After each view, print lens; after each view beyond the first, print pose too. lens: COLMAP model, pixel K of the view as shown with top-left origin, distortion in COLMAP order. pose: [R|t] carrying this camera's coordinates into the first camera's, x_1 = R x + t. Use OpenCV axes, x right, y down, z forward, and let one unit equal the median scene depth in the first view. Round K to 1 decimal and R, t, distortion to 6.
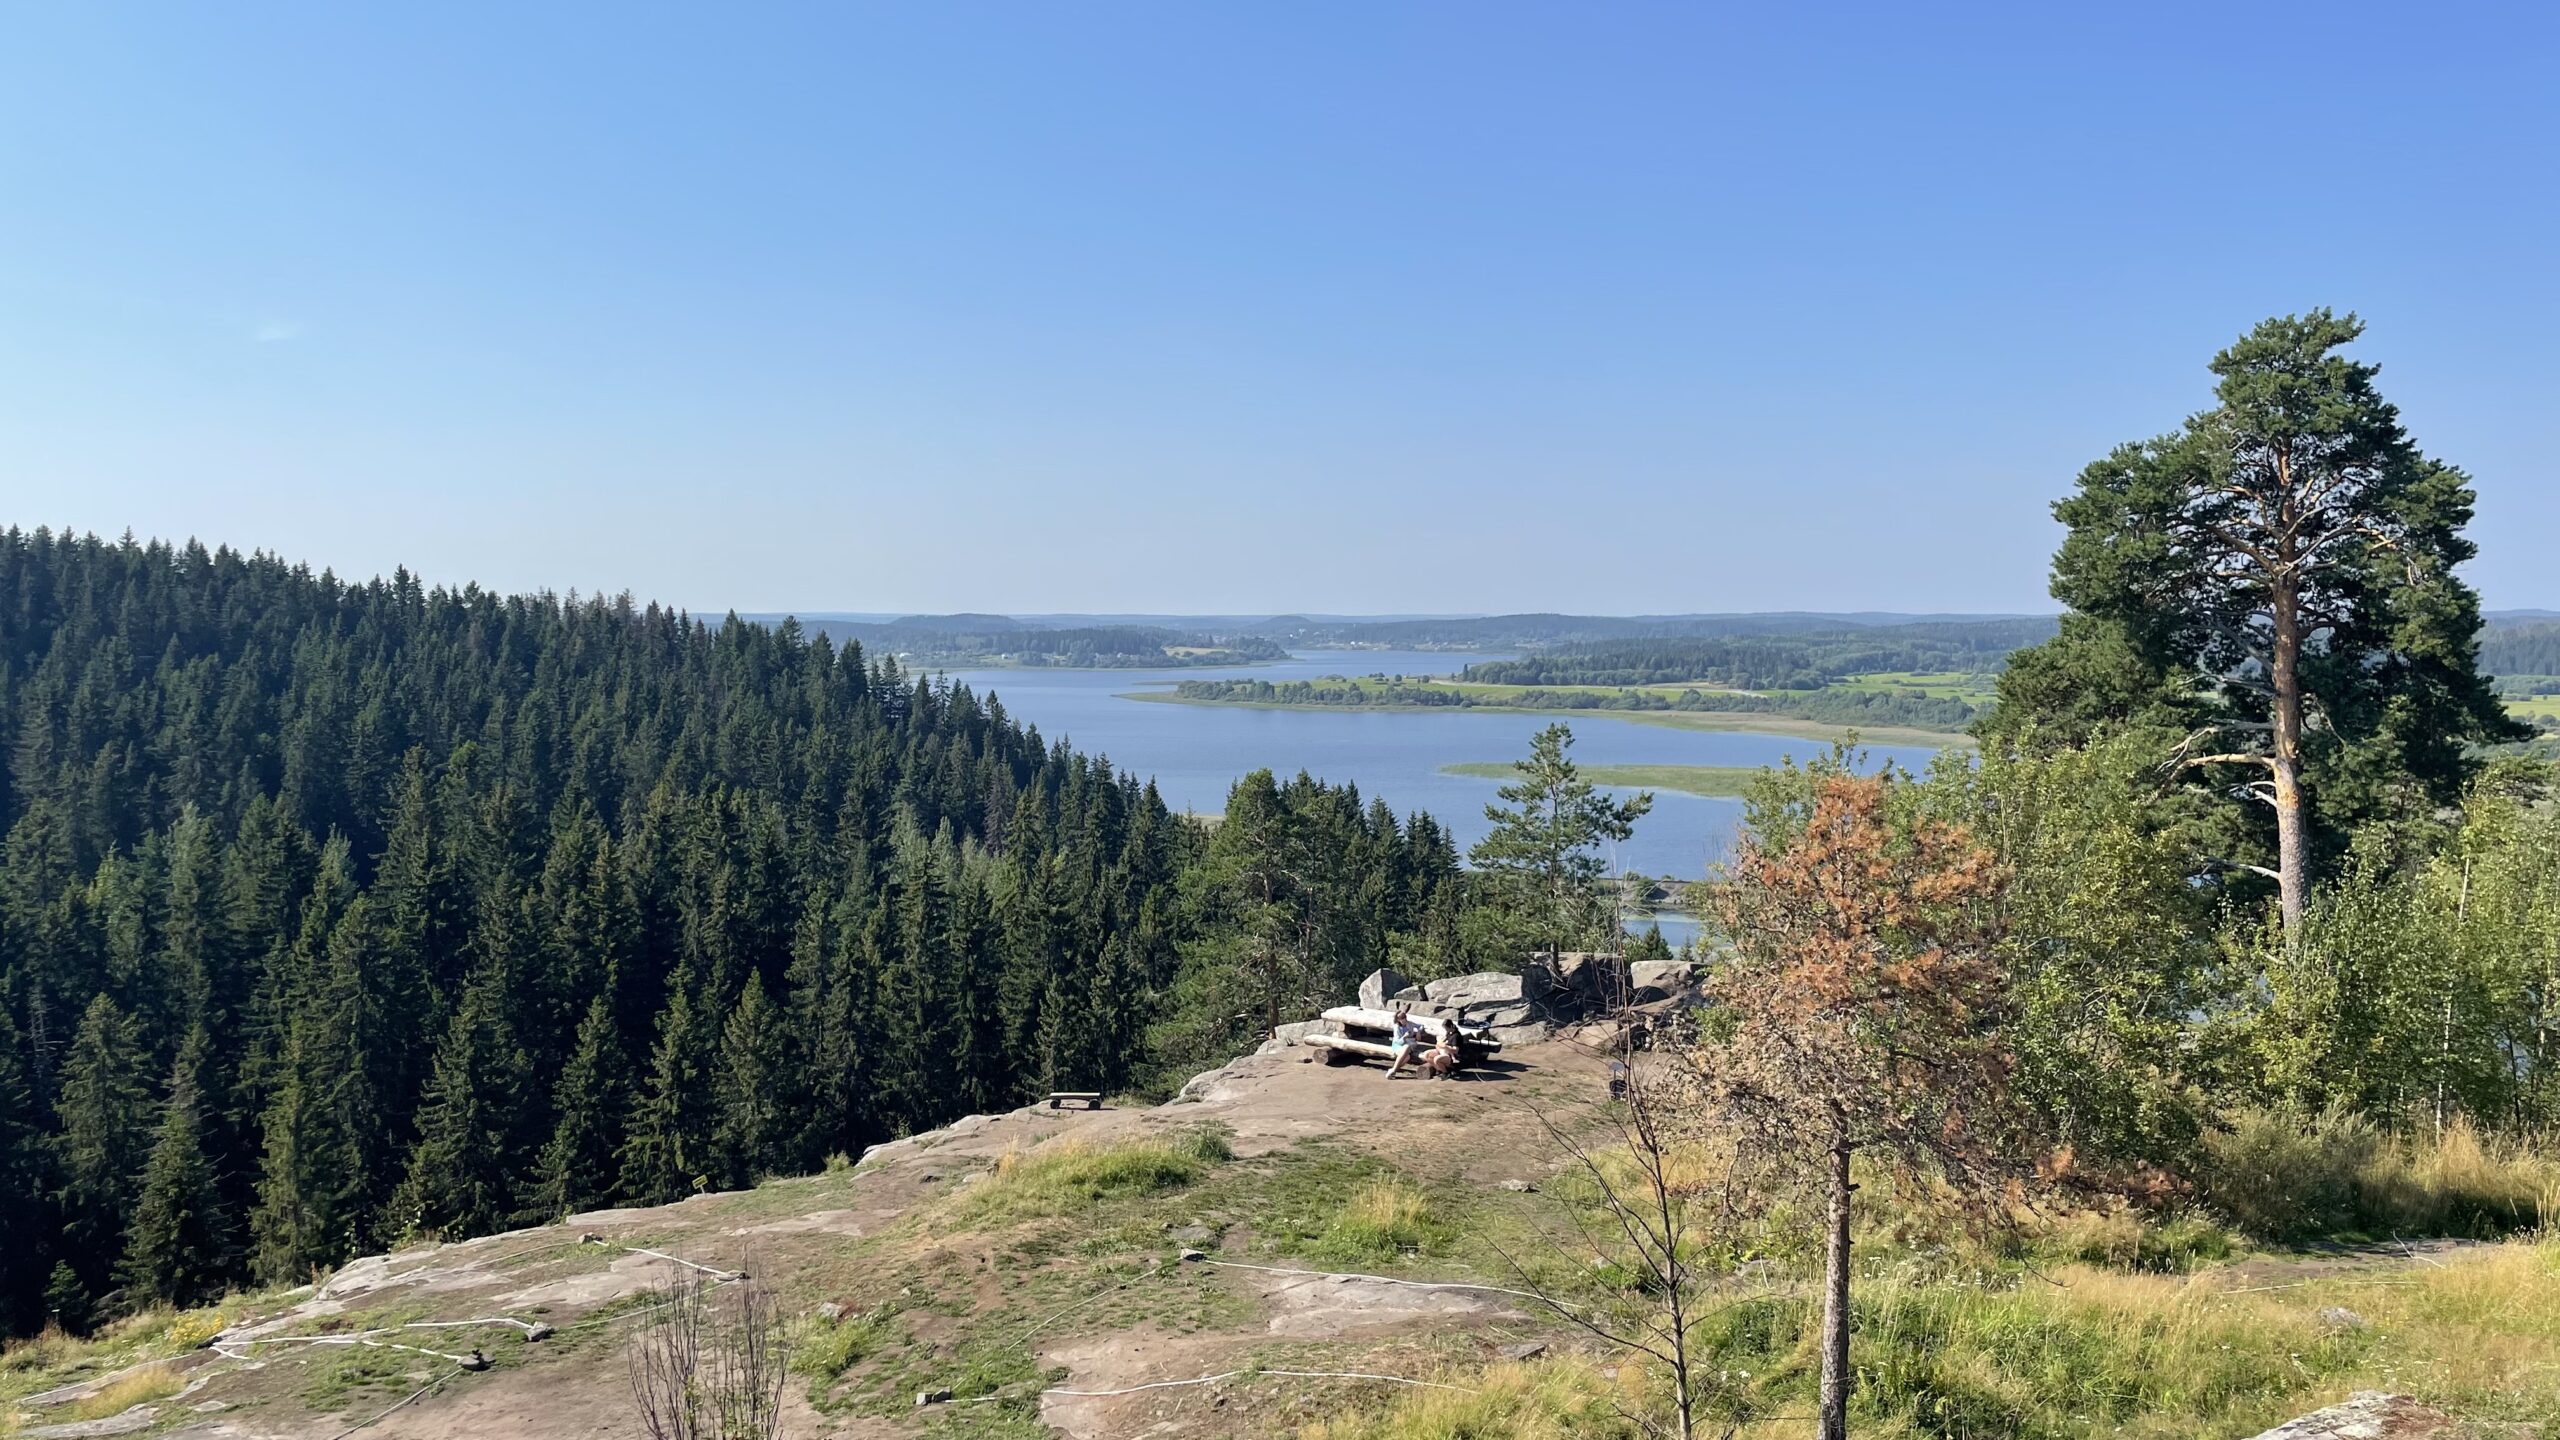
lens RADIAL K [[1931.1, 0, 1279.7], [0, 1931.1, 712.6], [0, 0, 1]] dist [0.085580, -0.108276]
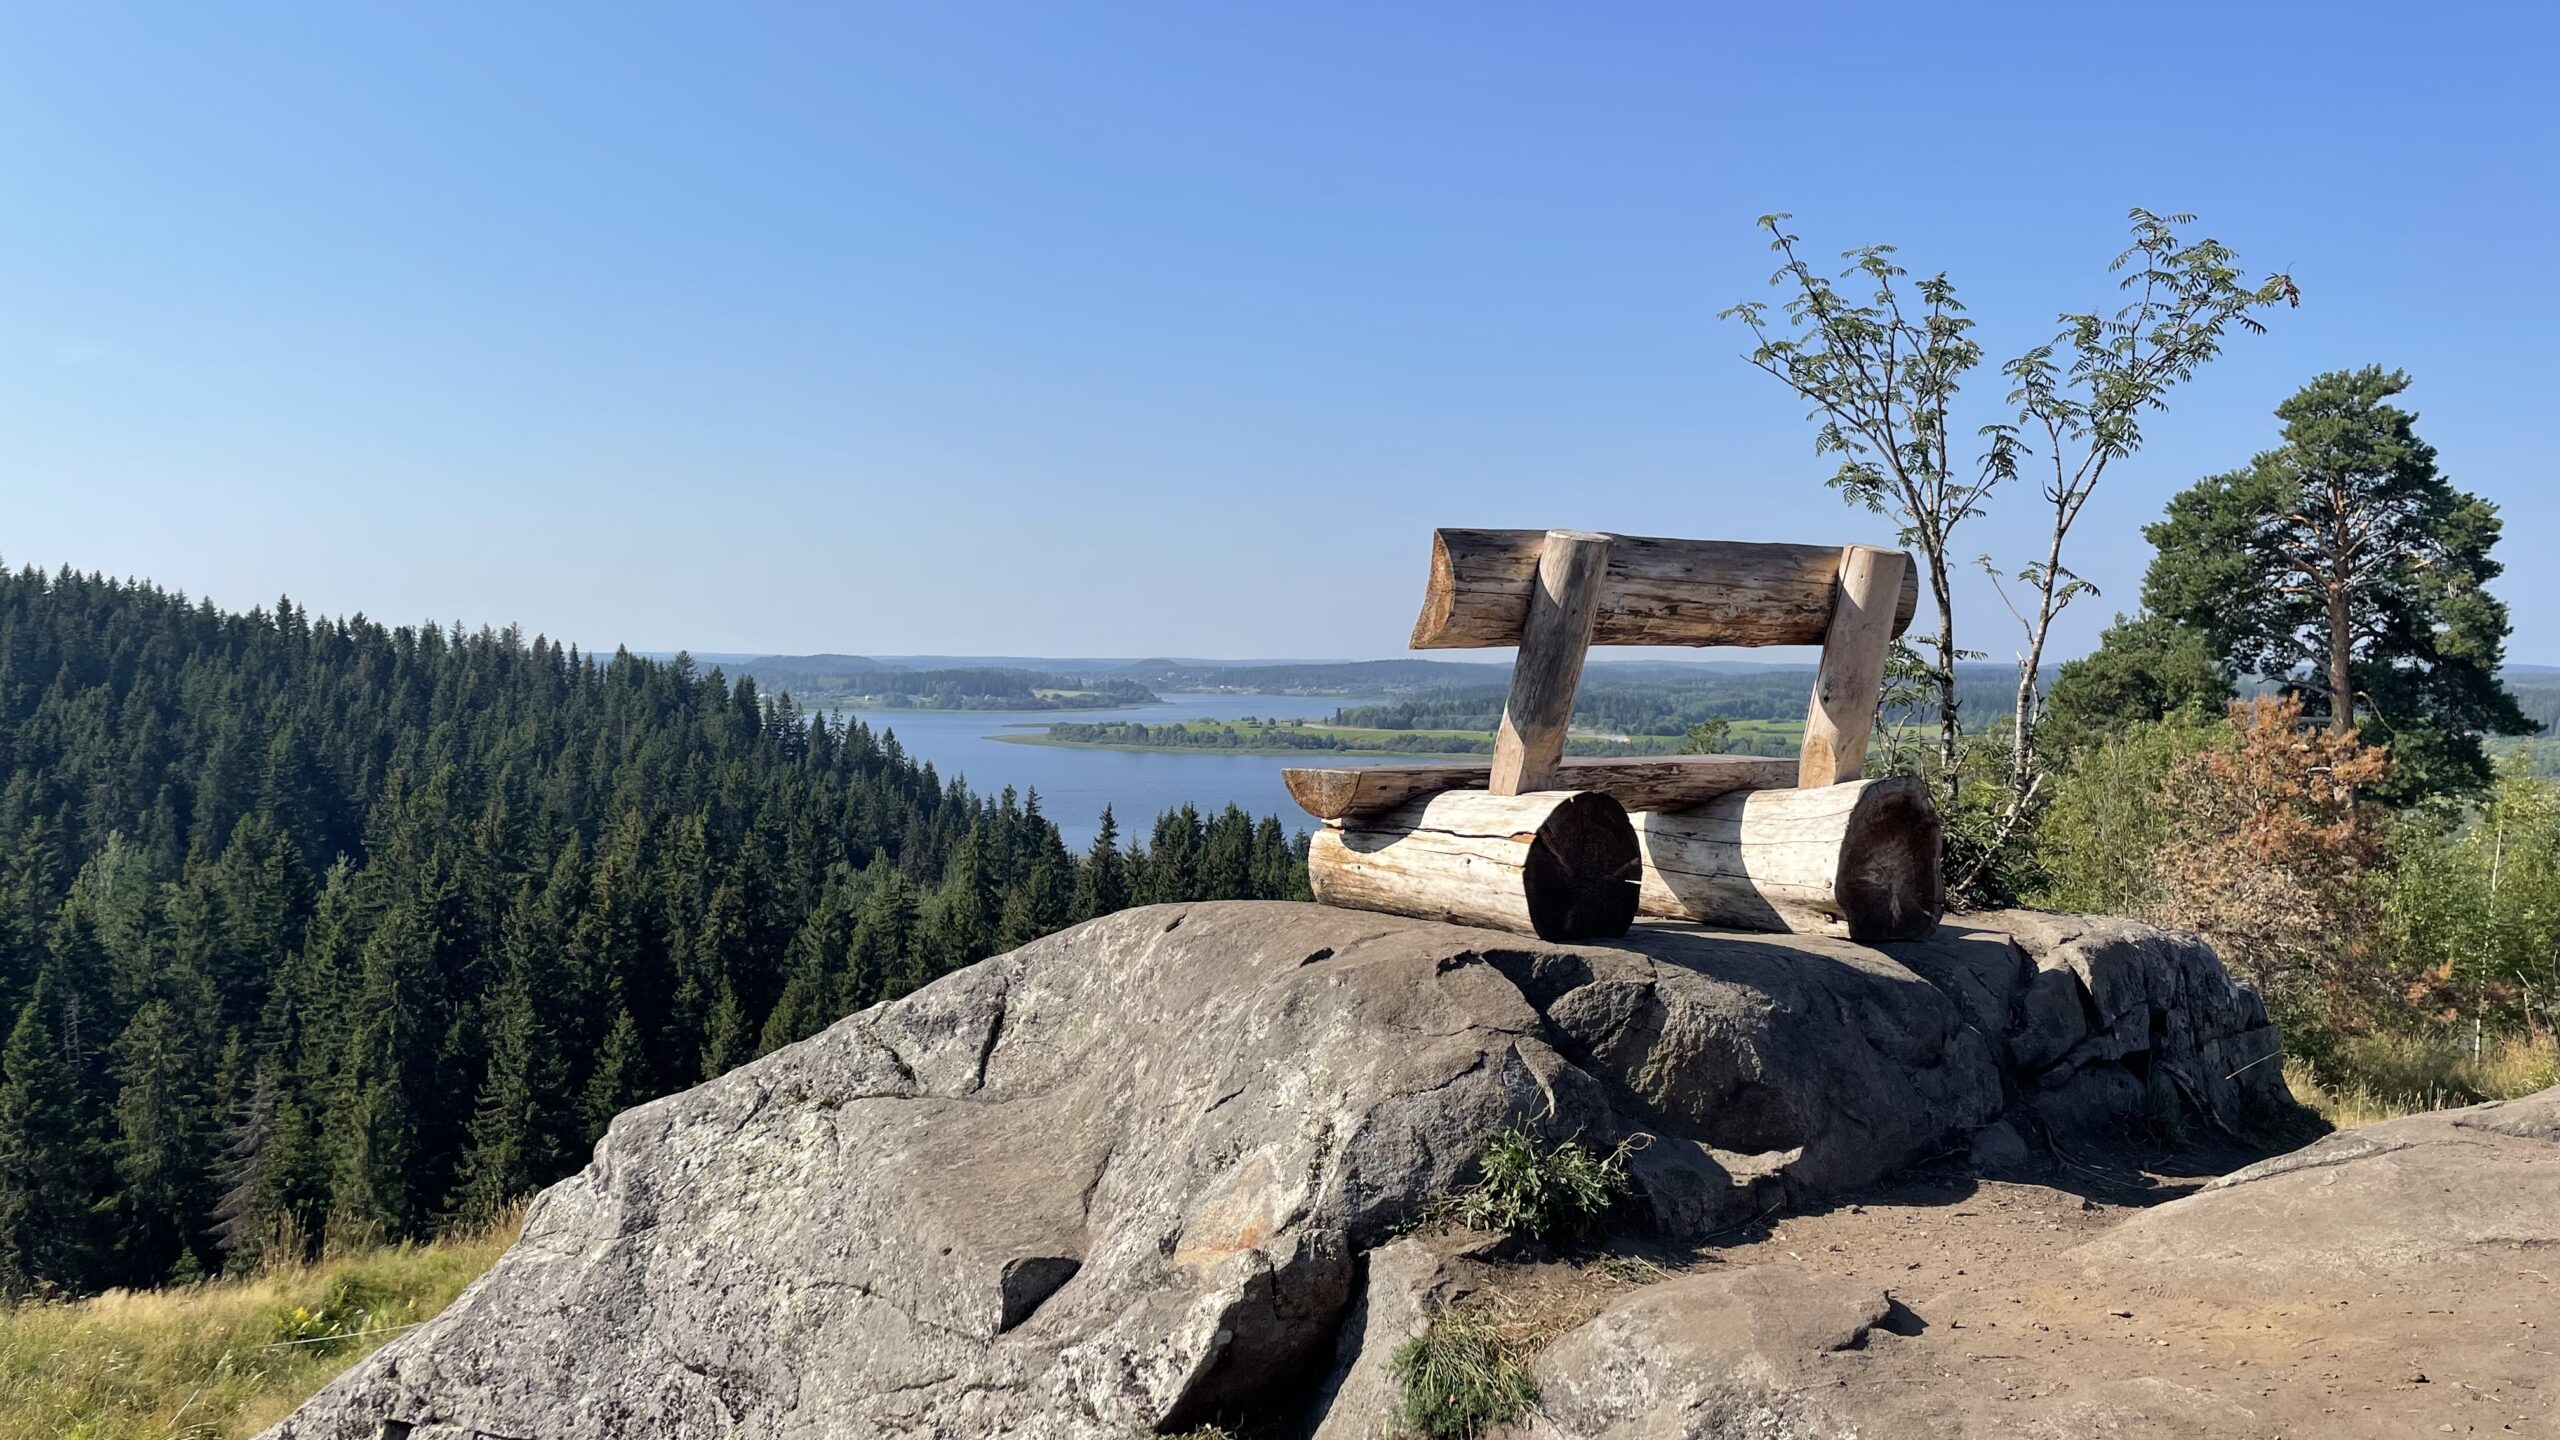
lens RADIAL K [[1931.1, 0, 1299.2], [0, 1931.1, 704.9], [0, 0, 1]] dist [0.085580, -0.108276]
pose [[0.996878, 0.006763, 0.078664, -0.126645], [-0.004642, 0.999621, -0.027120, 0.020983], [-0.078817, 0.026670, 0.996532, -0.076510]]
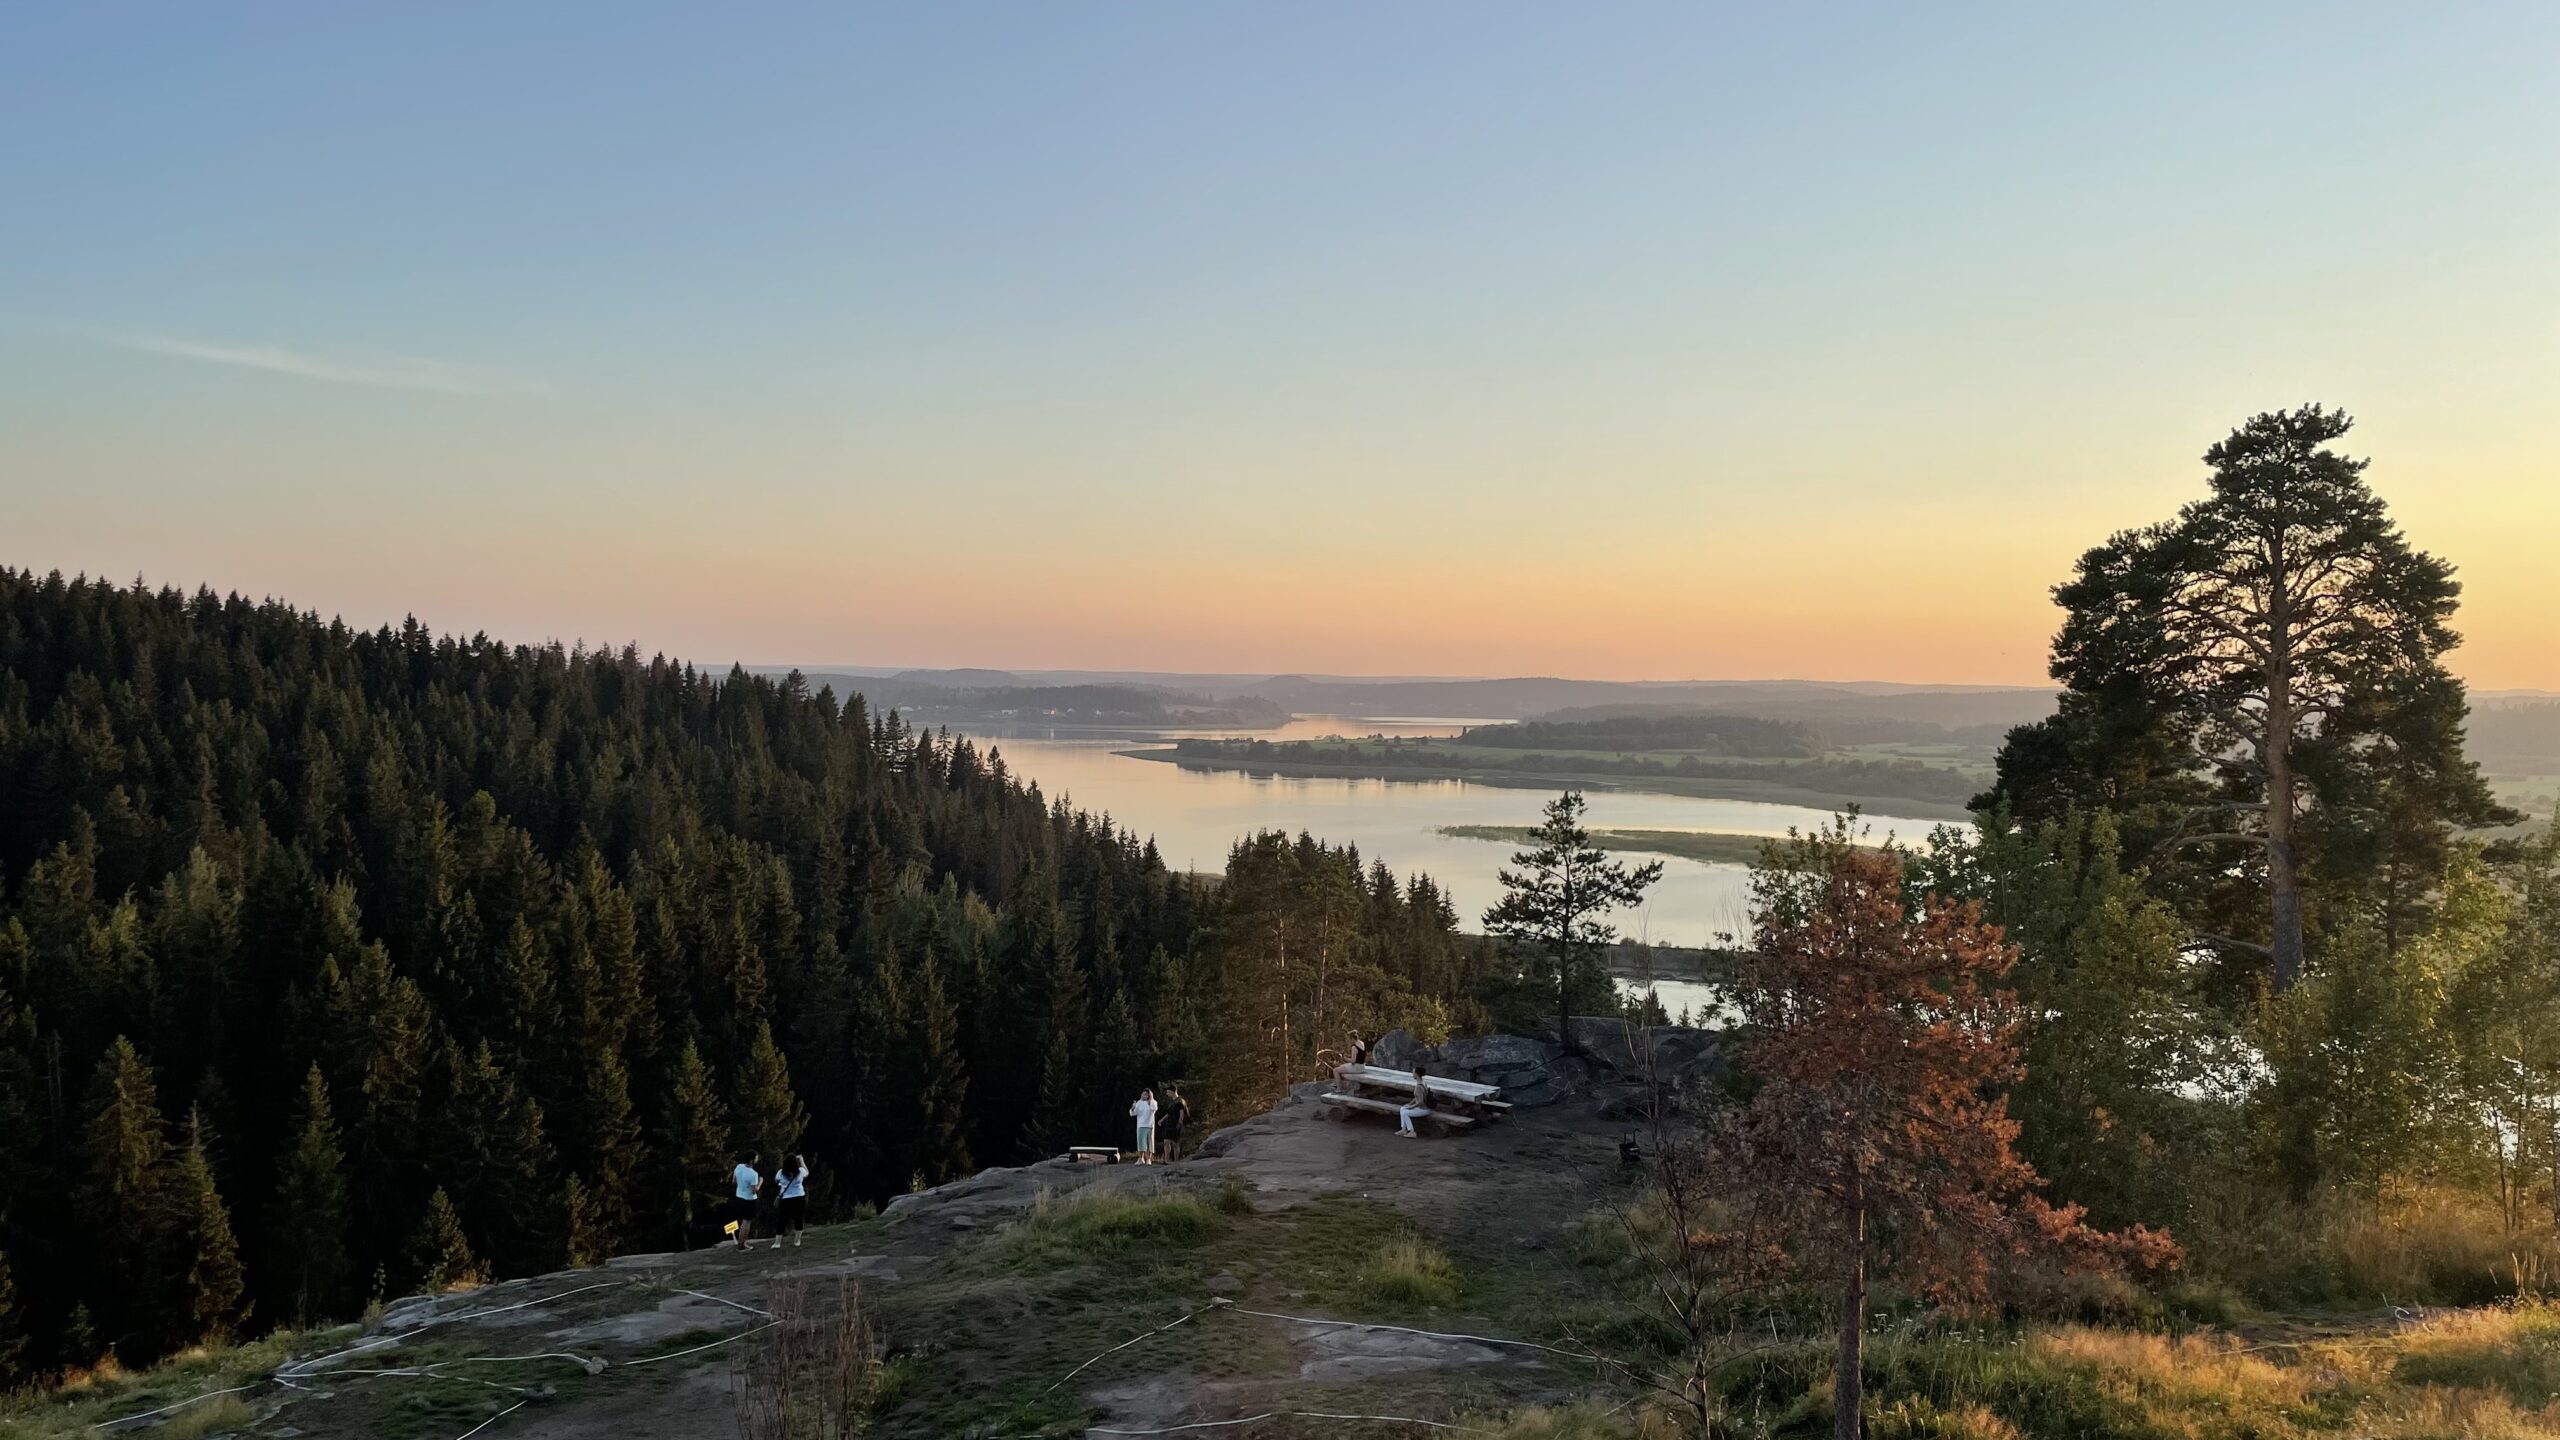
lens RADIAL K [[1931.1, 0, 1276.7], [0, 1931.1, 706.2], [0, 0, 1]] dist [0.085580, -0.108276]
pose [[0.999884, 0.015207, -0.001278, -0.007819], [-0.015242, 0.999301, -0.034128, -0.001798], [0.000758, 0.034144, 0.999417, -0.019771]]
